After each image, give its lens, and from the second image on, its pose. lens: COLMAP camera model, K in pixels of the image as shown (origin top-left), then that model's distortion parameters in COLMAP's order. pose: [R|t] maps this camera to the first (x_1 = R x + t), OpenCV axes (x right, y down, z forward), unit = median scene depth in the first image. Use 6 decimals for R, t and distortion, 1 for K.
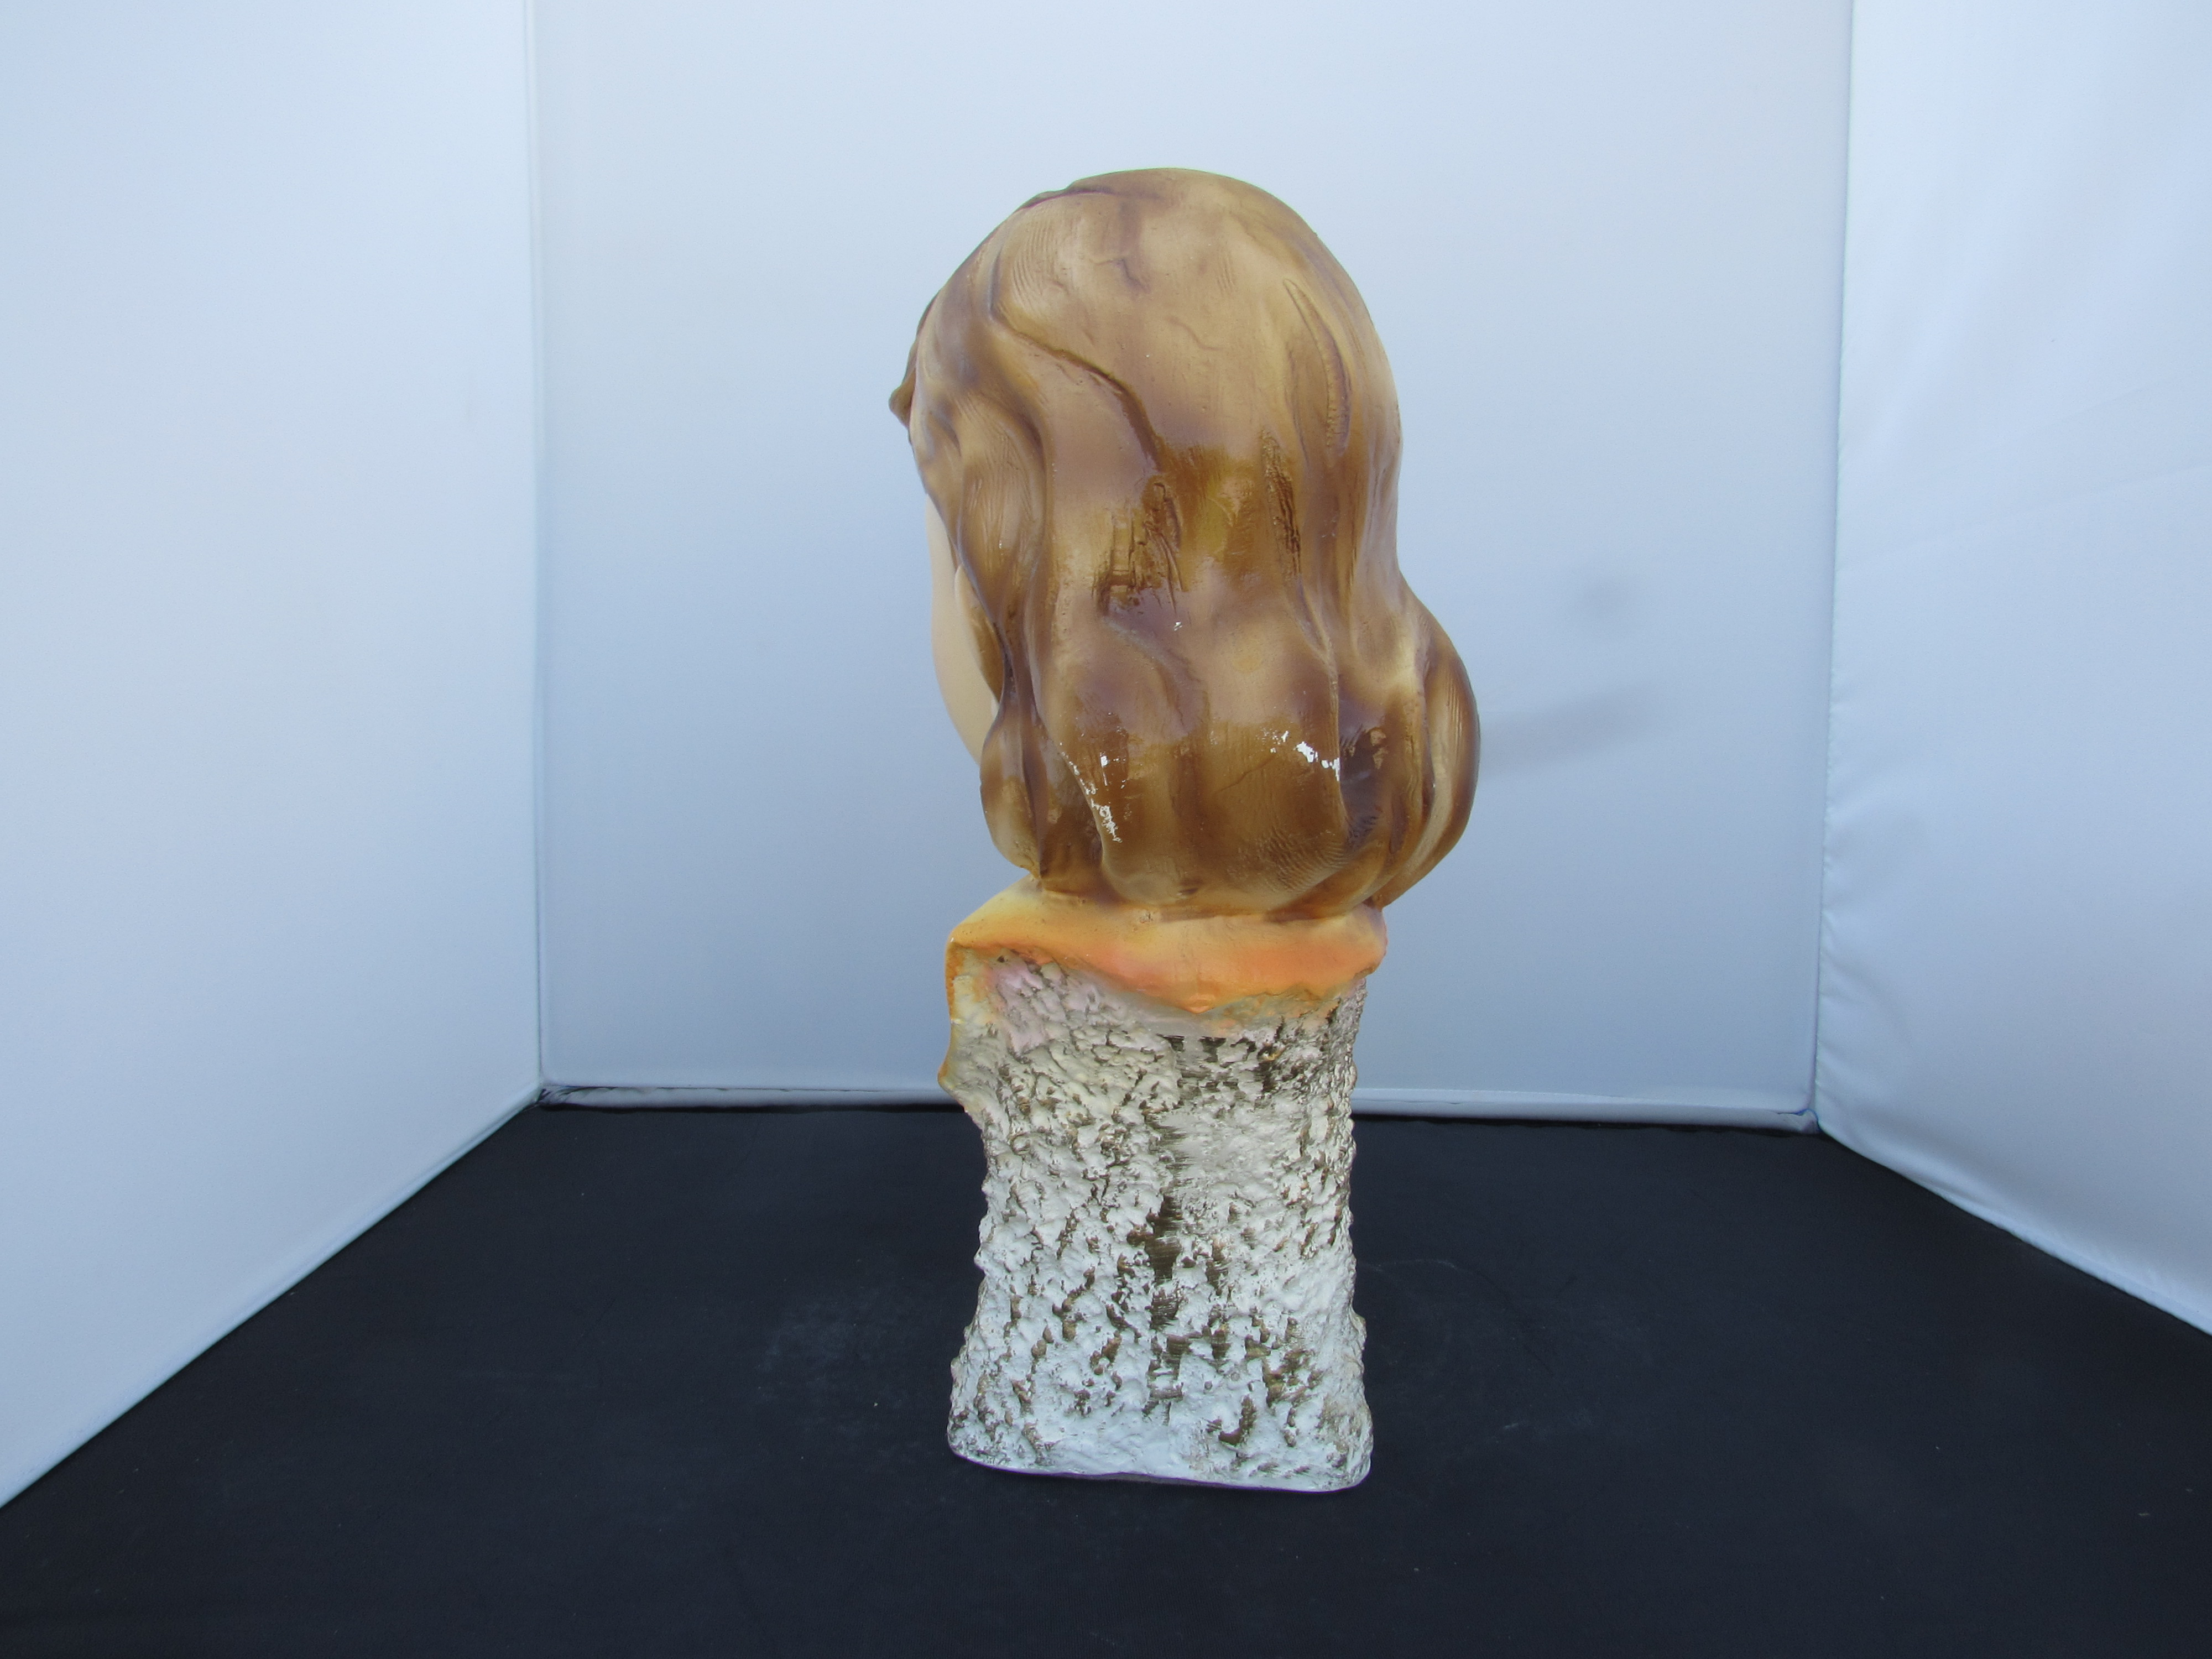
lens RADIAL K [[1582.0, 0, 1105.2], [0, 1582.0, 813.5], [0, 0, 1]] dist [-0.002590, -0.003257]
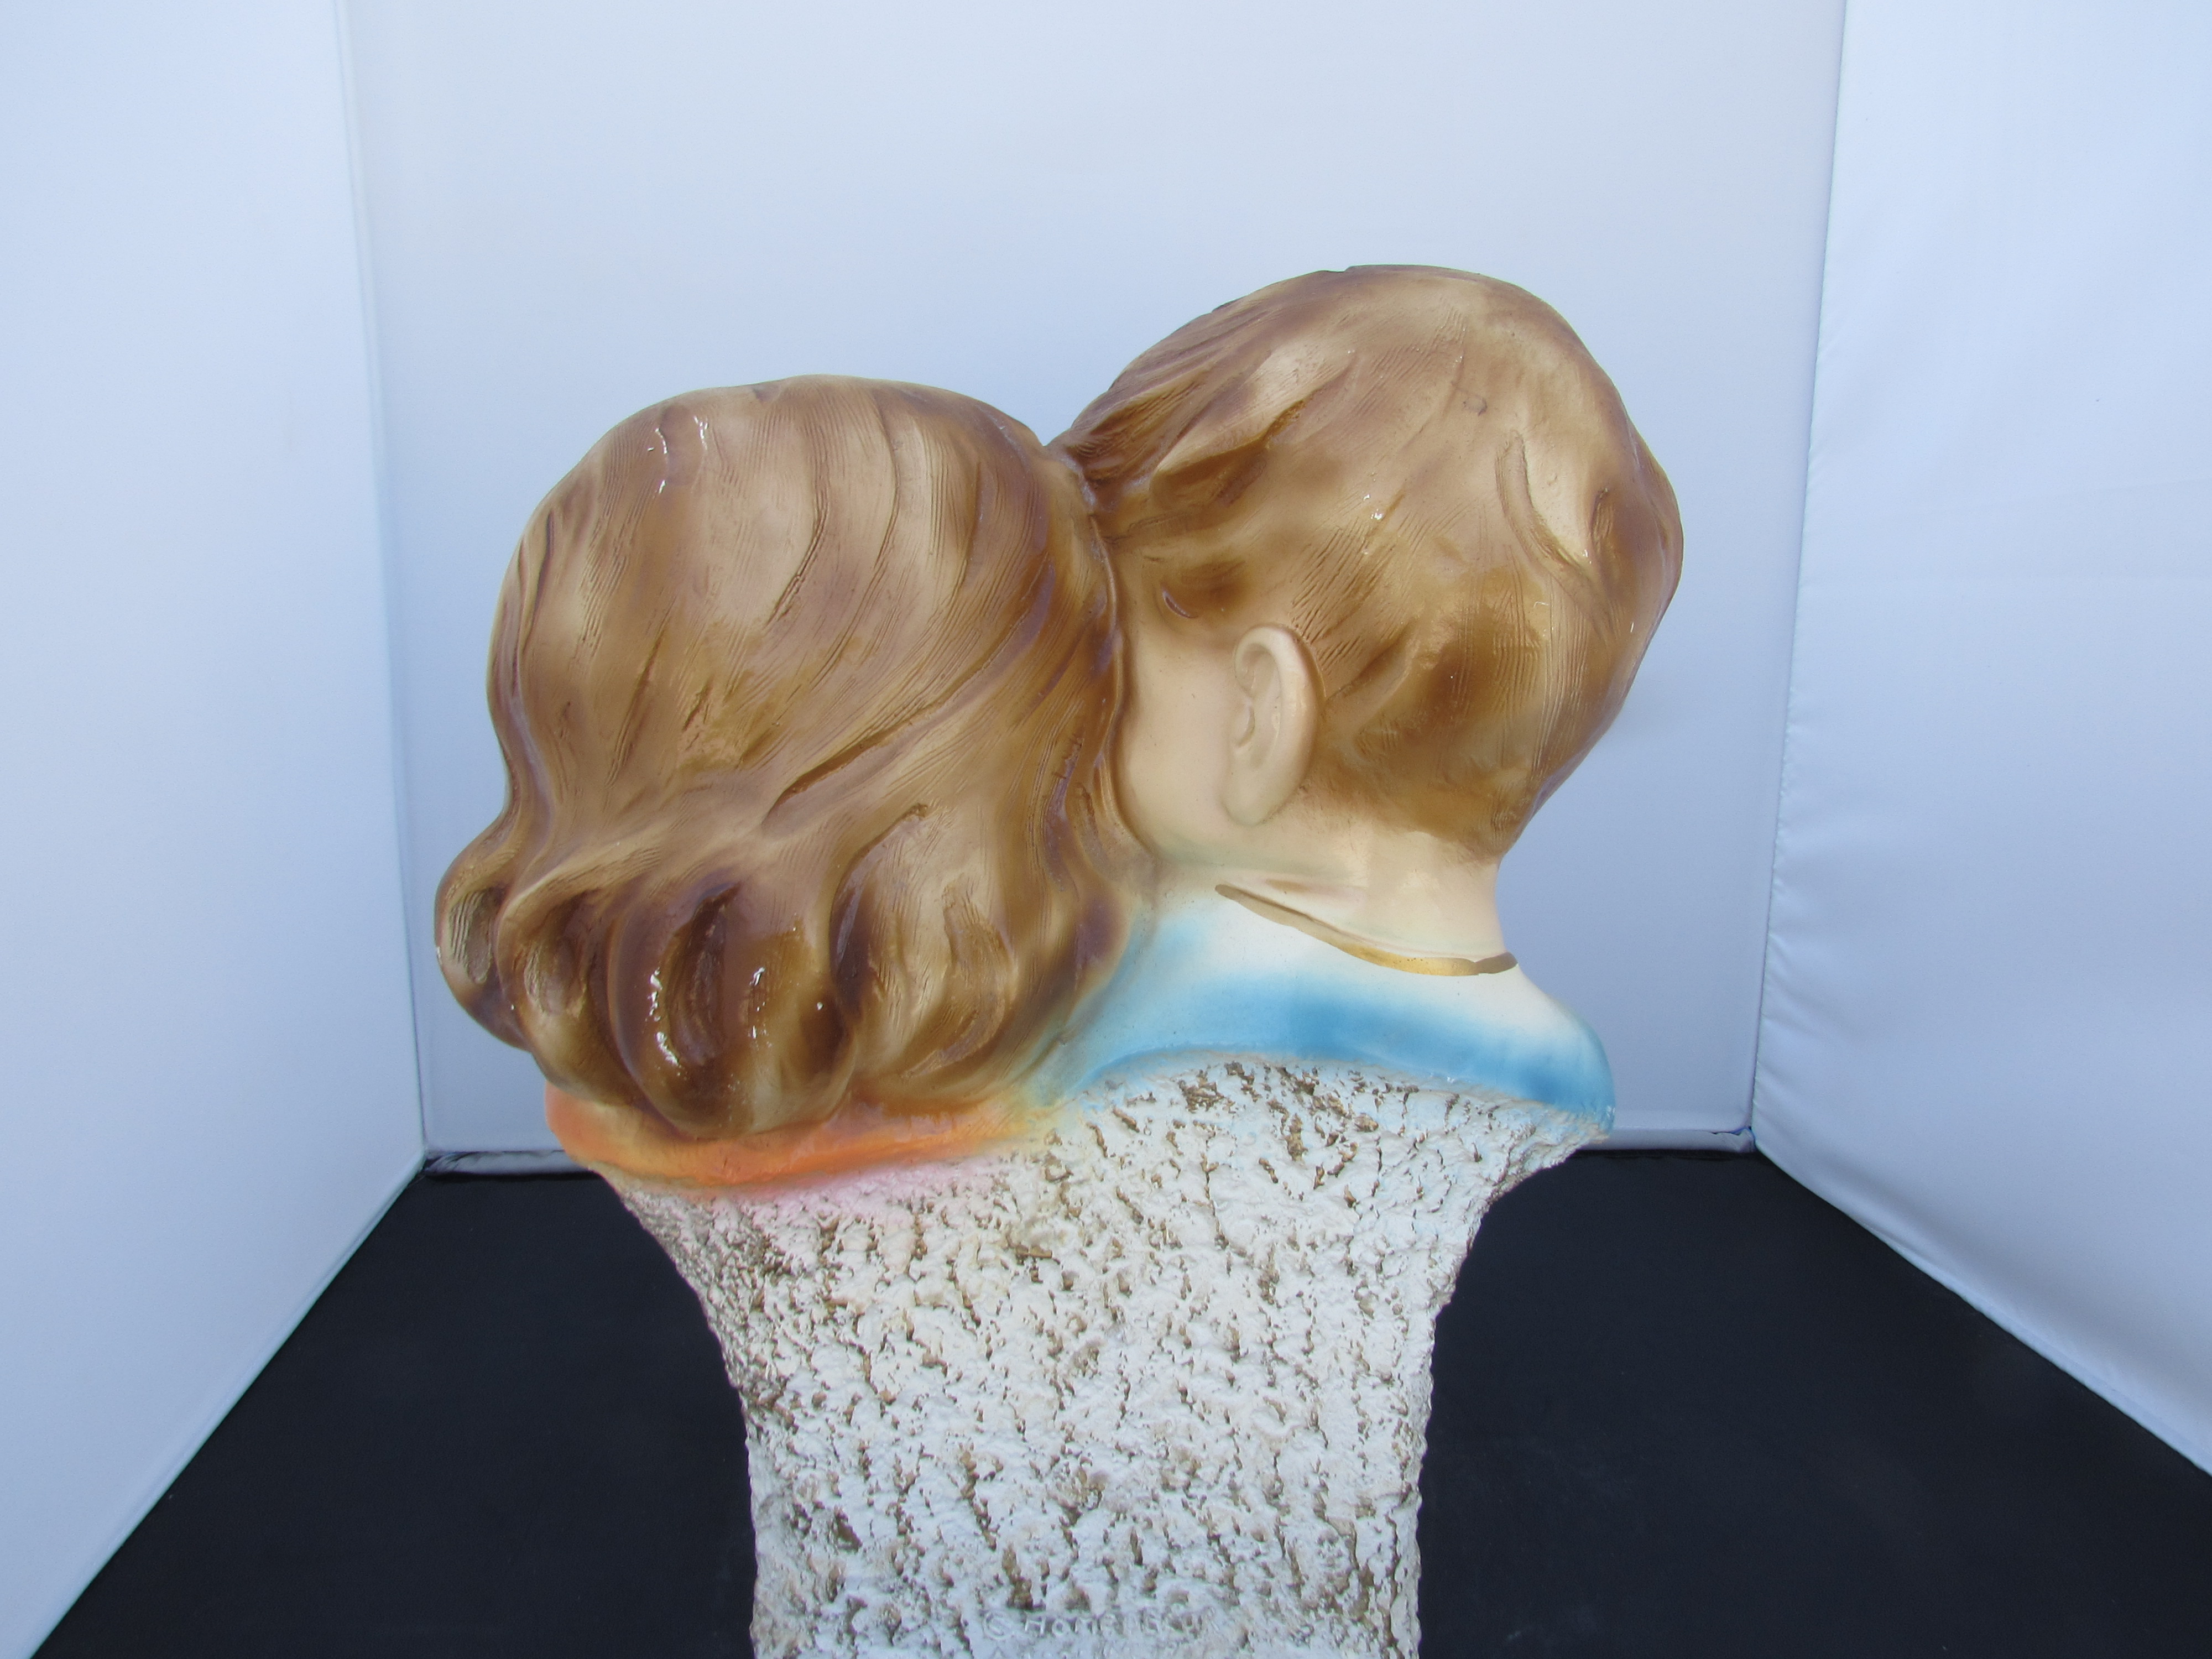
lens RADIAL K [[1585.1, 0, 1106.0], [0, 1585.1, 829.5], [0, 0, 1]] dist [-0.003303, -0.000384]
pose [[0.996009, -0.021064, 0.086730, -0.040795], [0.009716, 0.991565, 0.129244, -0.143385], [-0.088720, -0.127886, 0.987813, 0.084027]]
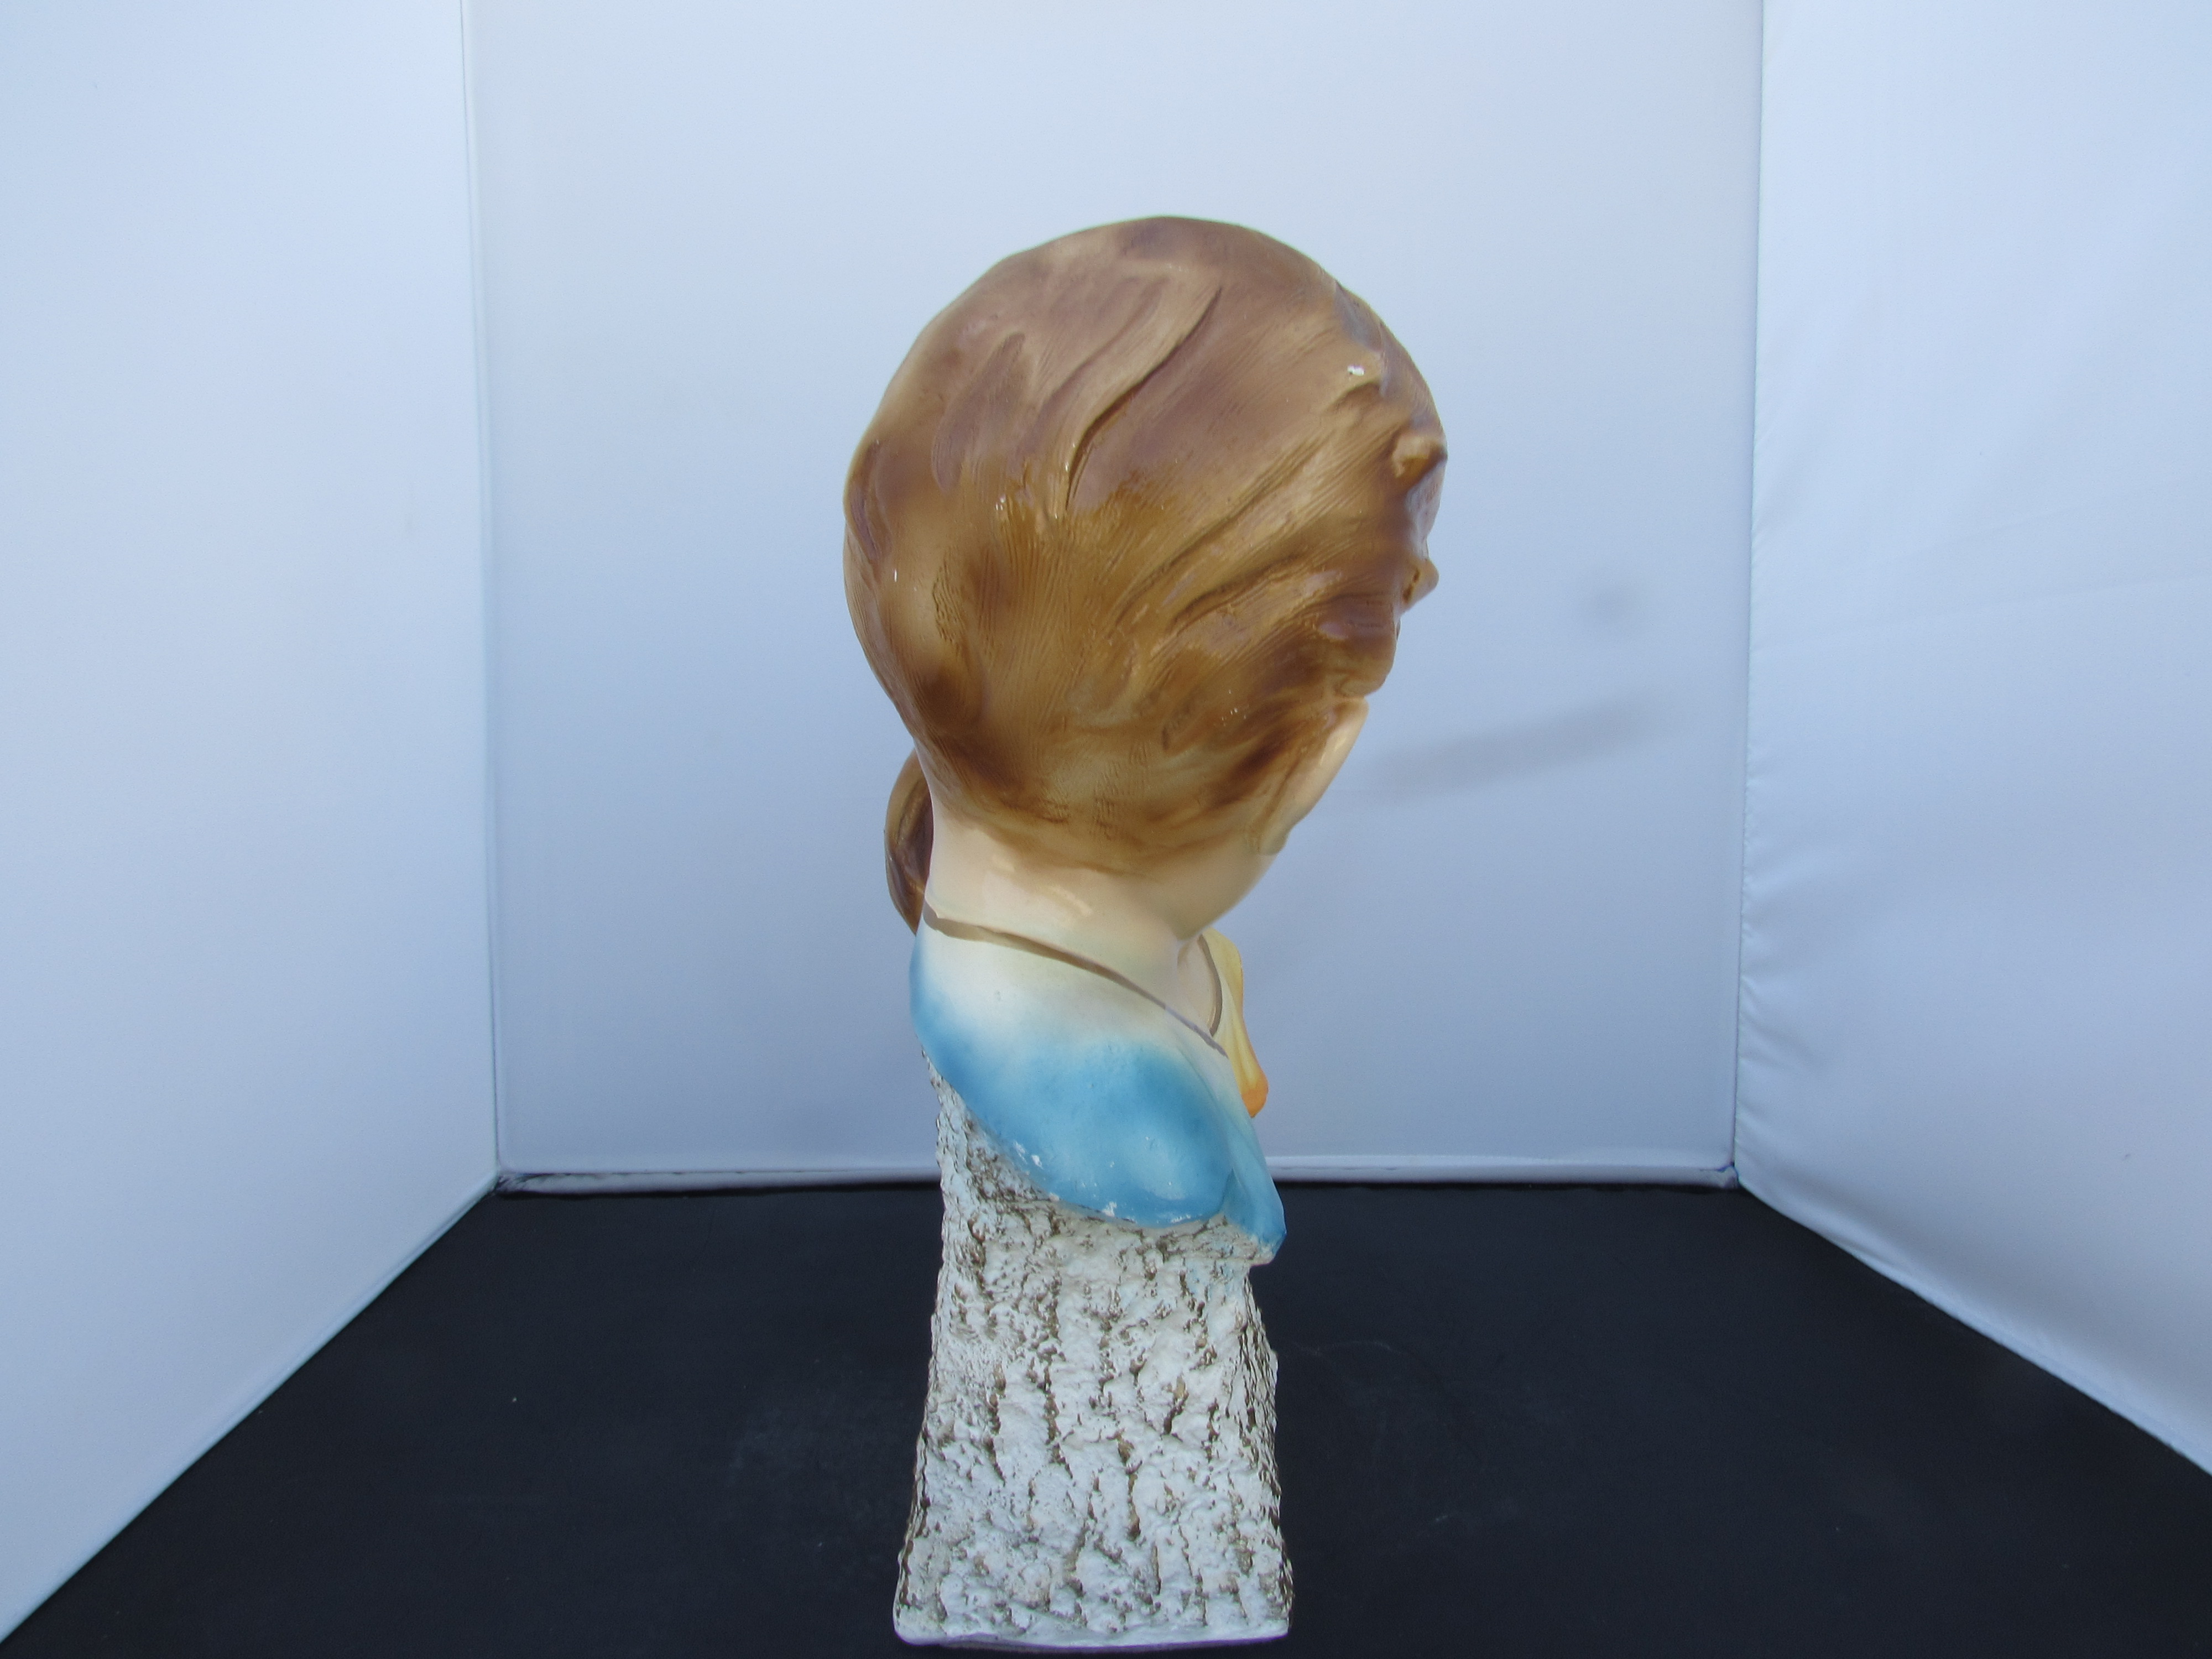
lens RADIAL K [[1585.1, 0, 1106.0], [0, 1585.1, 829.5], [0, 0, 1]] dist [-0.003303, -0.000384]
pose [[0.999316, -0.011708, 0.035084, 0.000580], [0.011328, 0.999875, 0.011017, -0.055247], [-0.035209, -0.010612, 0.999324, -0.028667]]
